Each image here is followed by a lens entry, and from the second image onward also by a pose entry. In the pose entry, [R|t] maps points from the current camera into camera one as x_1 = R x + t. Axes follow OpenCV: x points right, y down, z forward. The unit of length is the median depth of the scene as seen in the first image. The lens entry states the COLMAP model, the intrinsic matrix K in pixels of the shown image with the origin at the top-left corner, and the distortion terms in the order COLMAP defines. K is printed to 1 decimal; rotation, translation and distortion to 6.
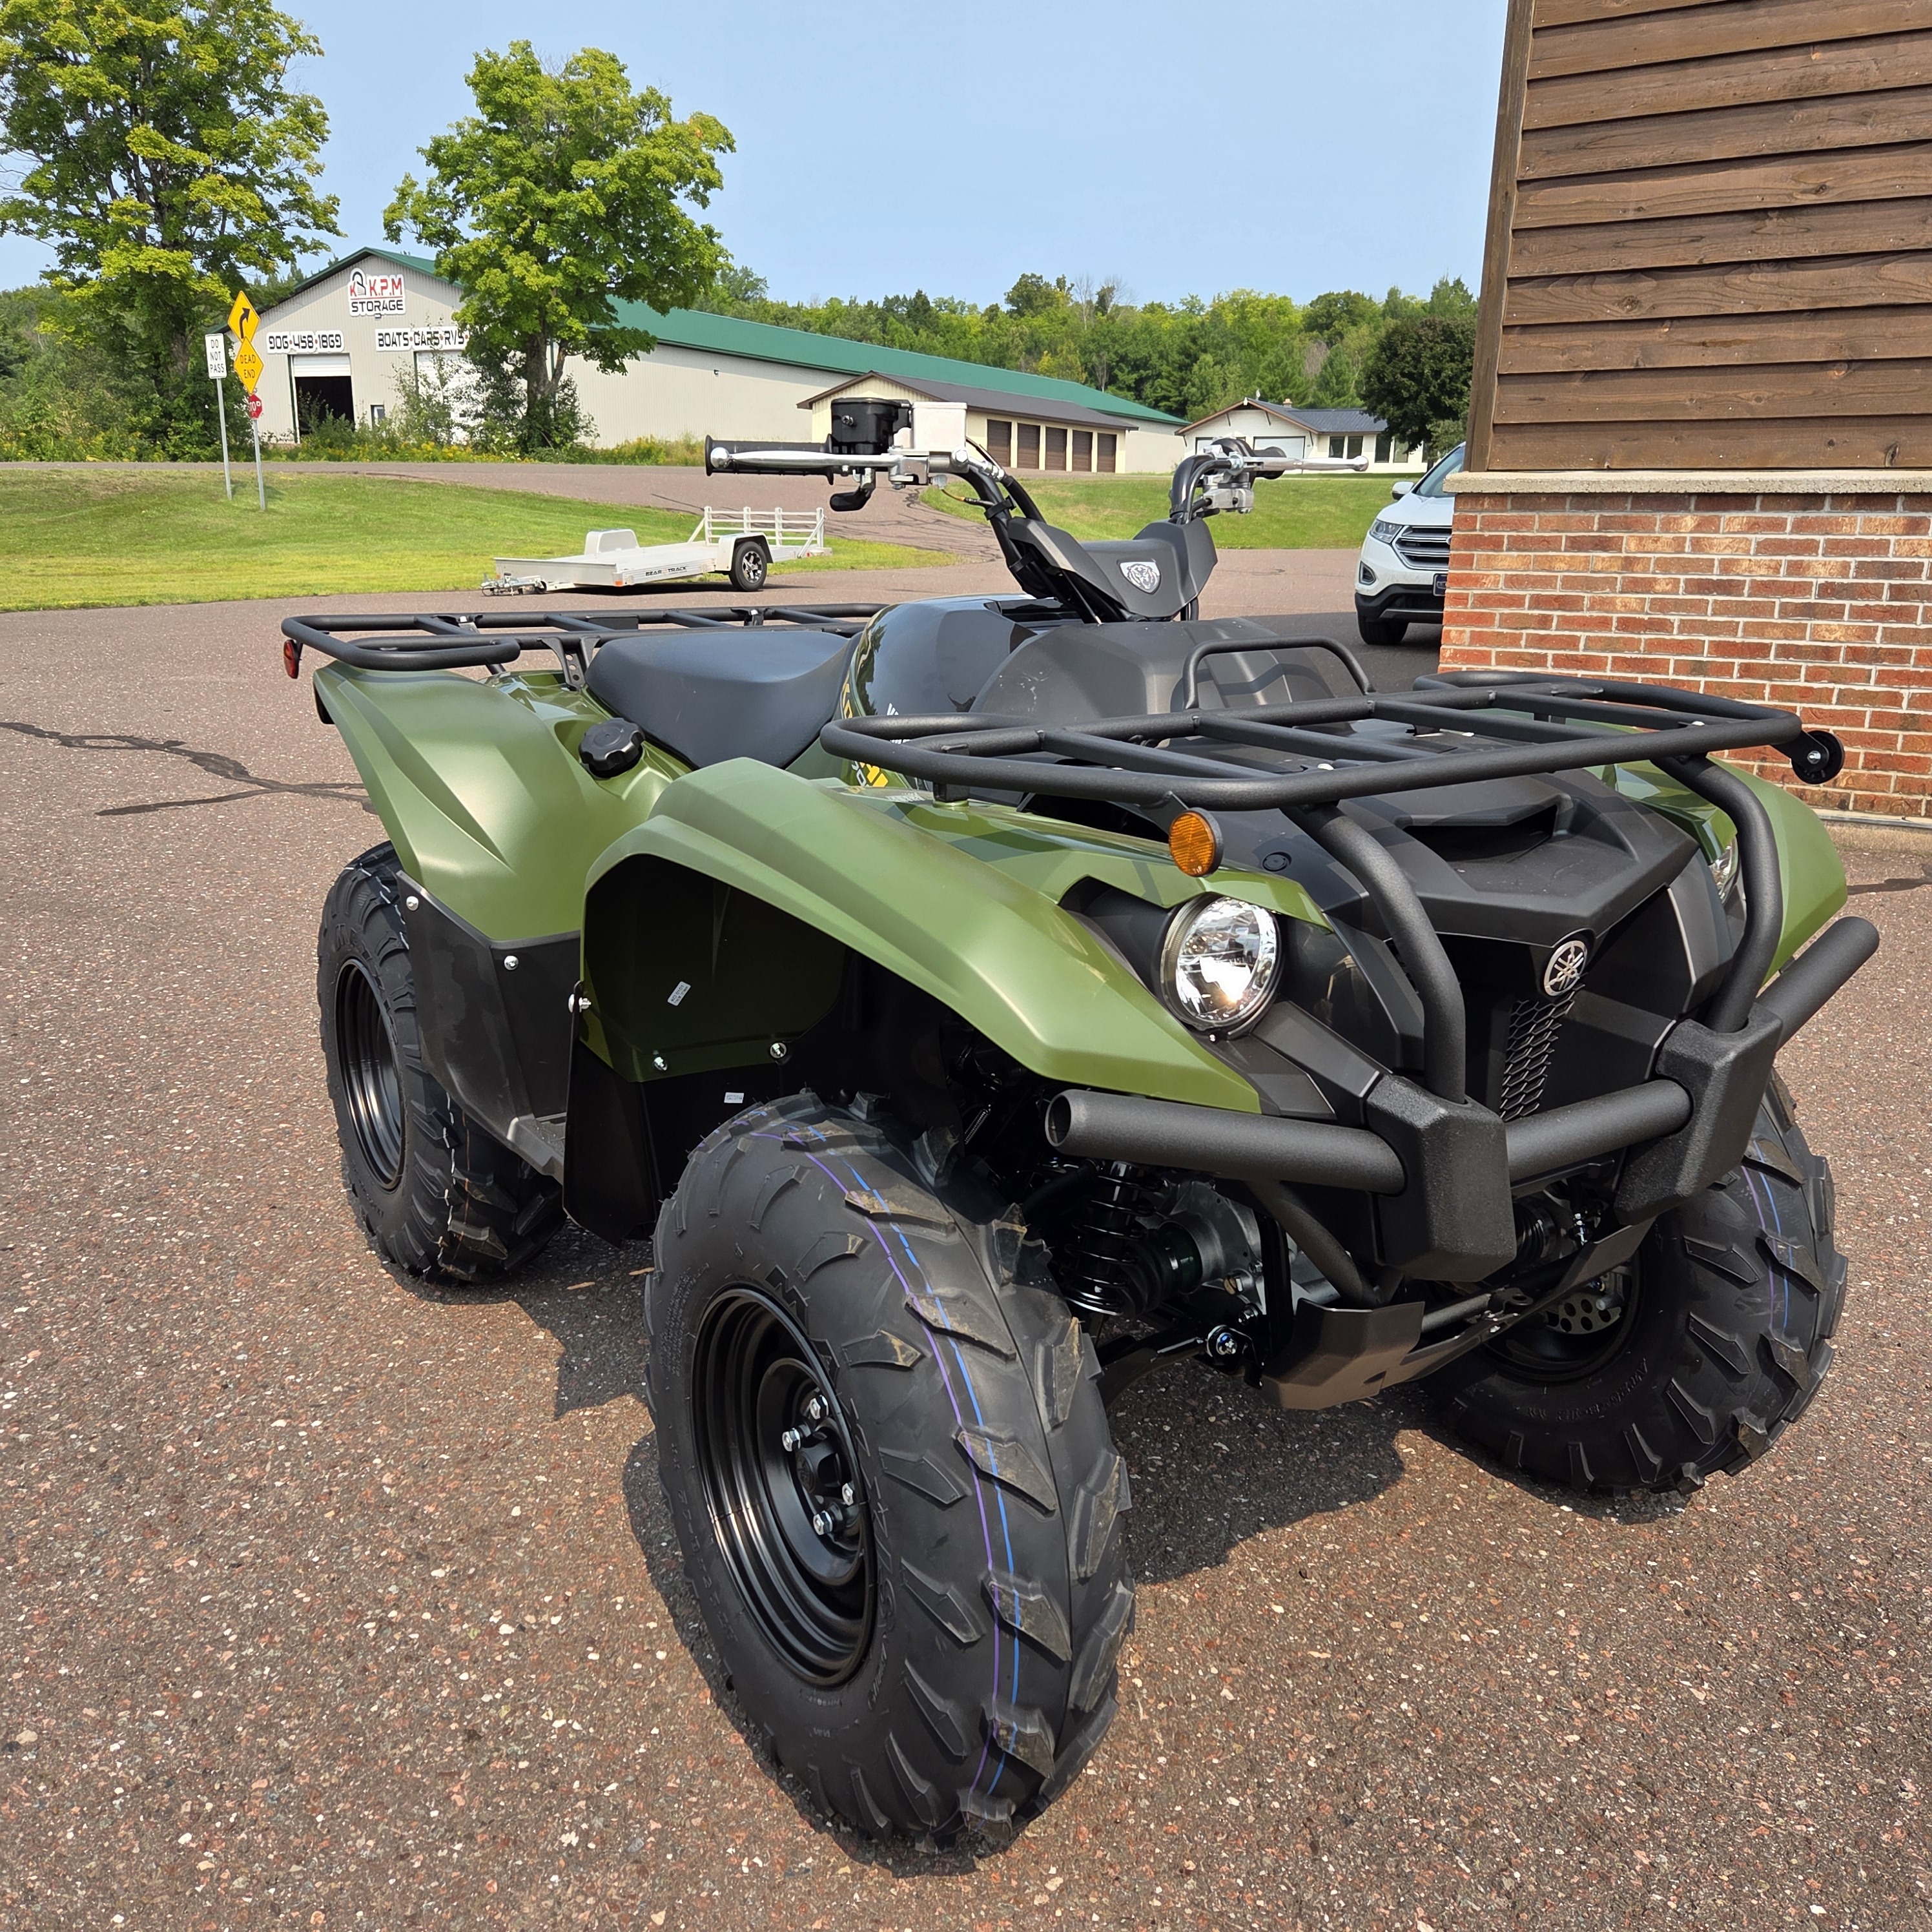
lens RADIAL K [[1751.7, 0, 966.0], [0, 1751.7, 966.0], [0, 0, 1]] dist [0.012524, 0.014990]
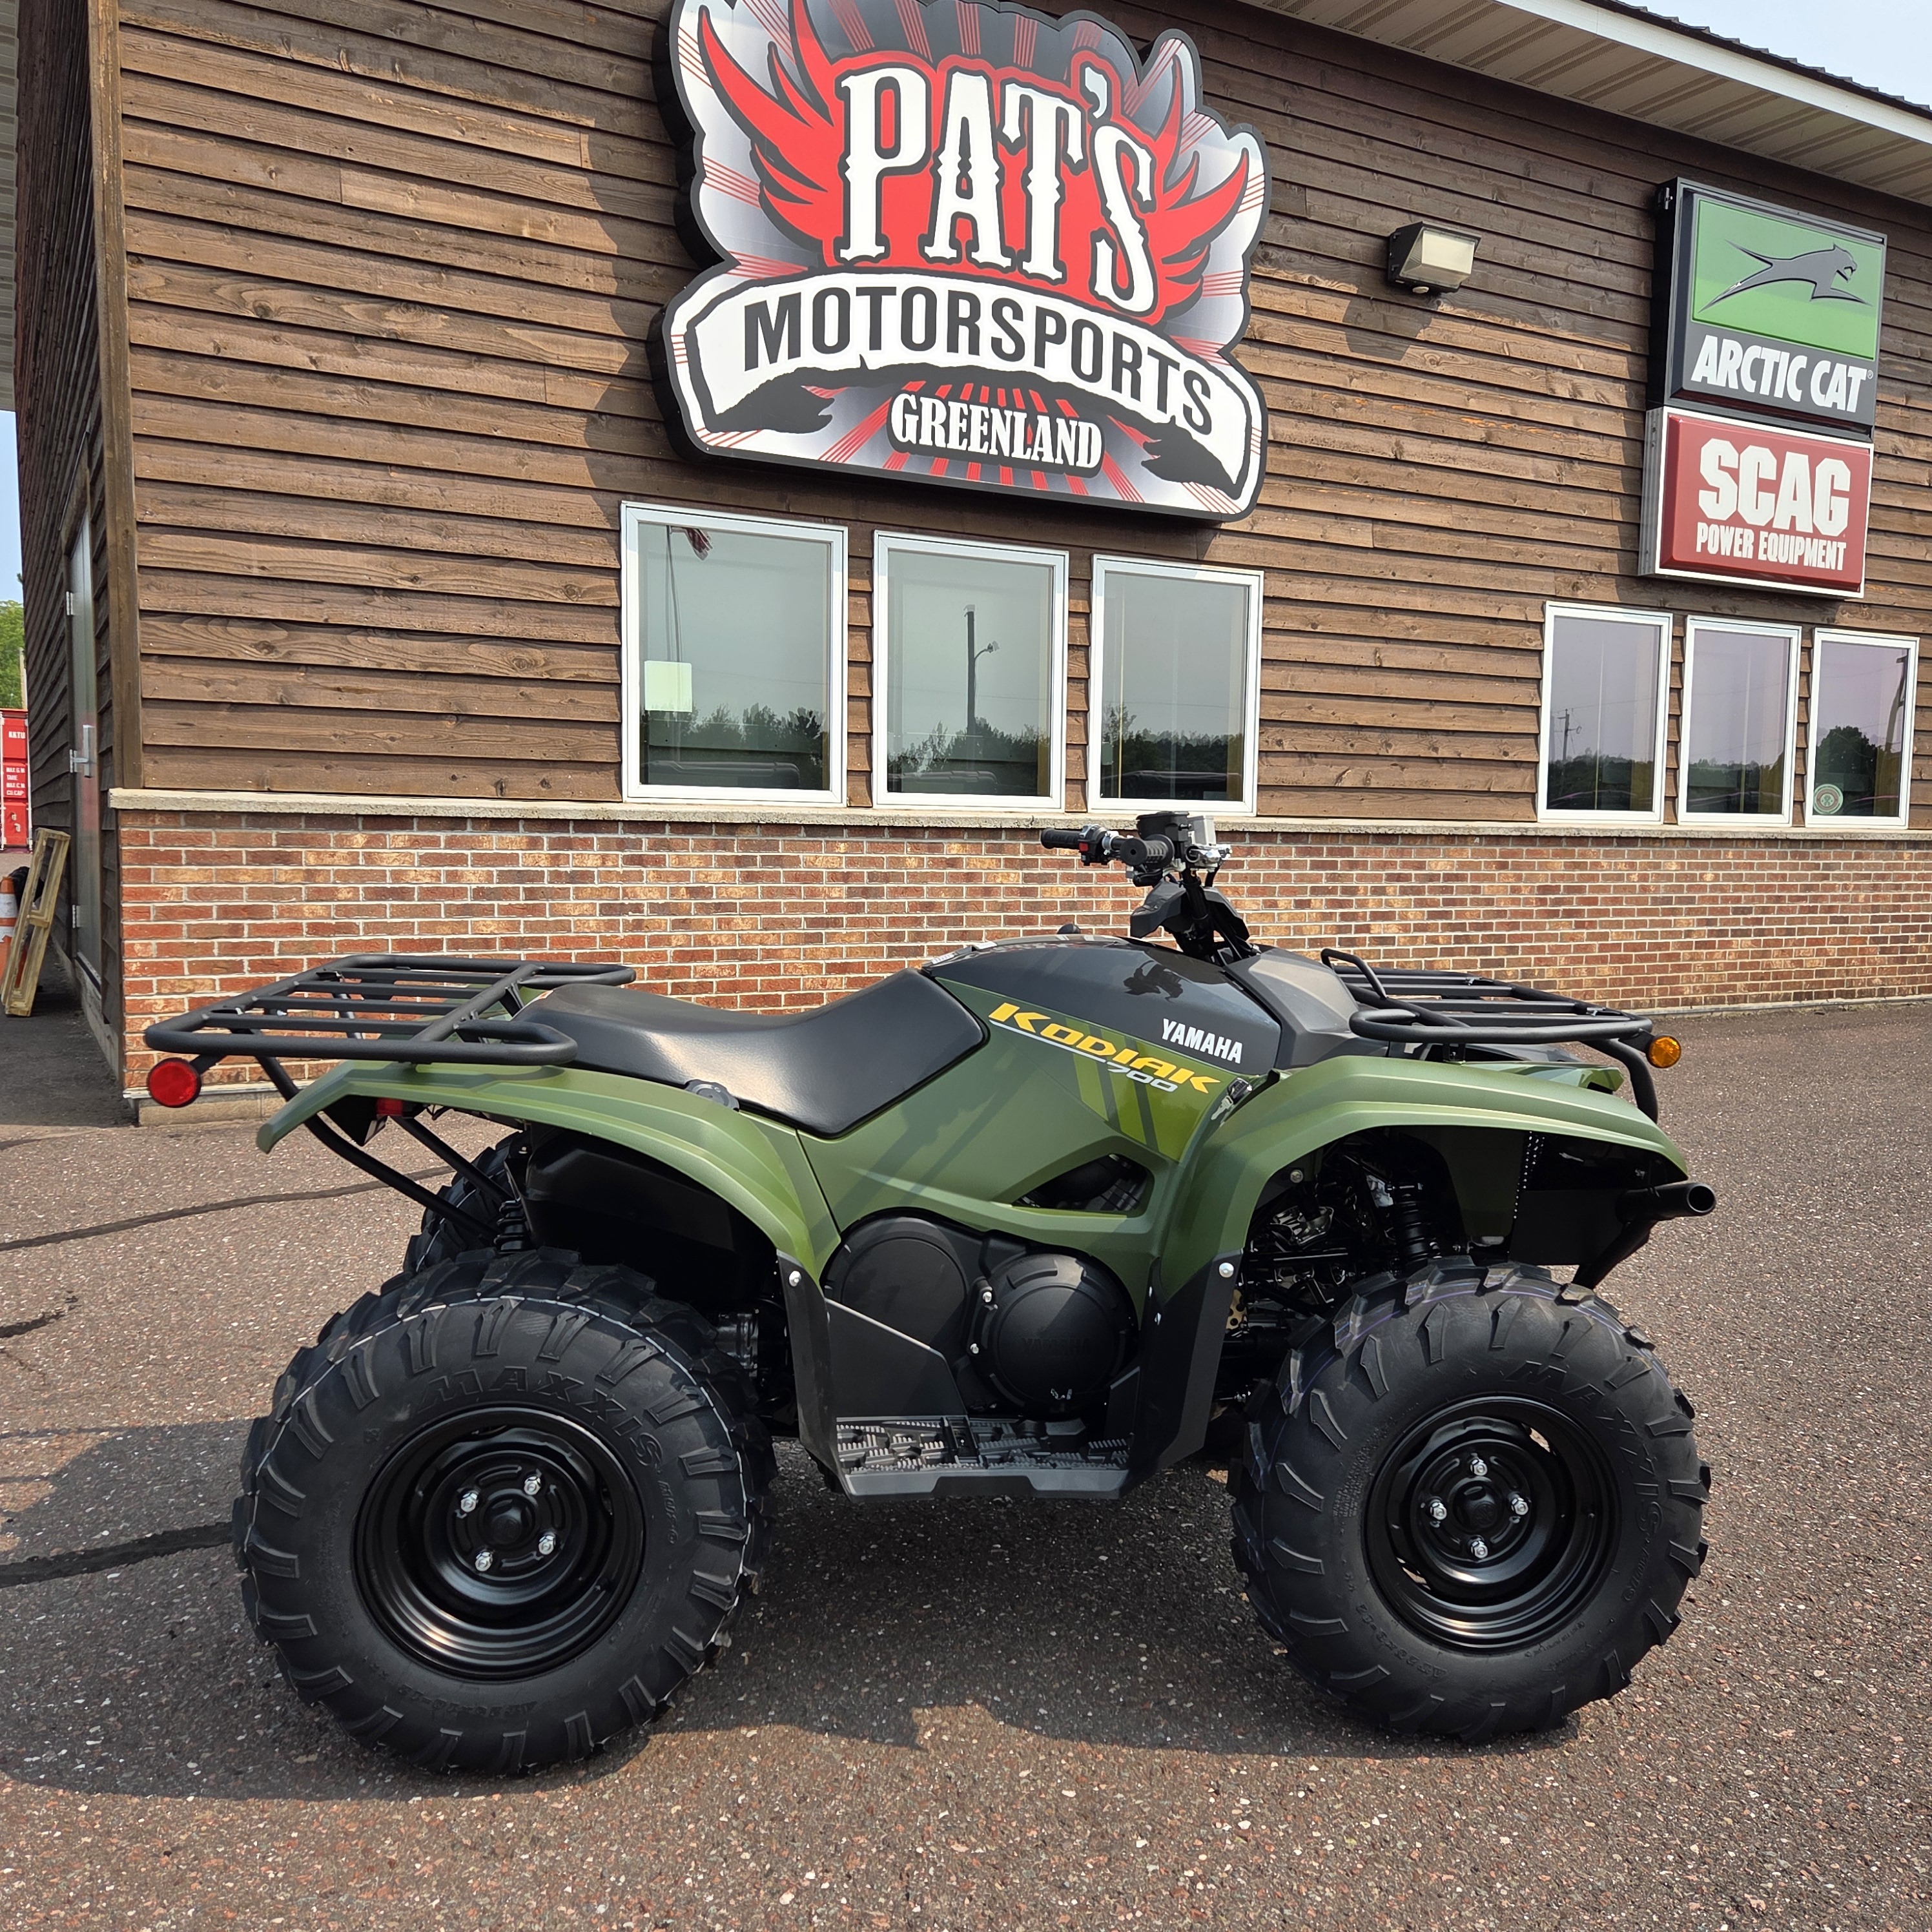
lens RADIAL K [[1751.7, 0, 966.0], [0, 1751.7, 966.0], [0, 0, 1]] dist [0.012524, 0.014990]
pose [[0.424528, -0.066462, 0.902972, -0.453344], [0.218152, 0.975430, -0.030768, -0.050174], [-0.878741, 0.210047, 0.428596, 0.179353]]
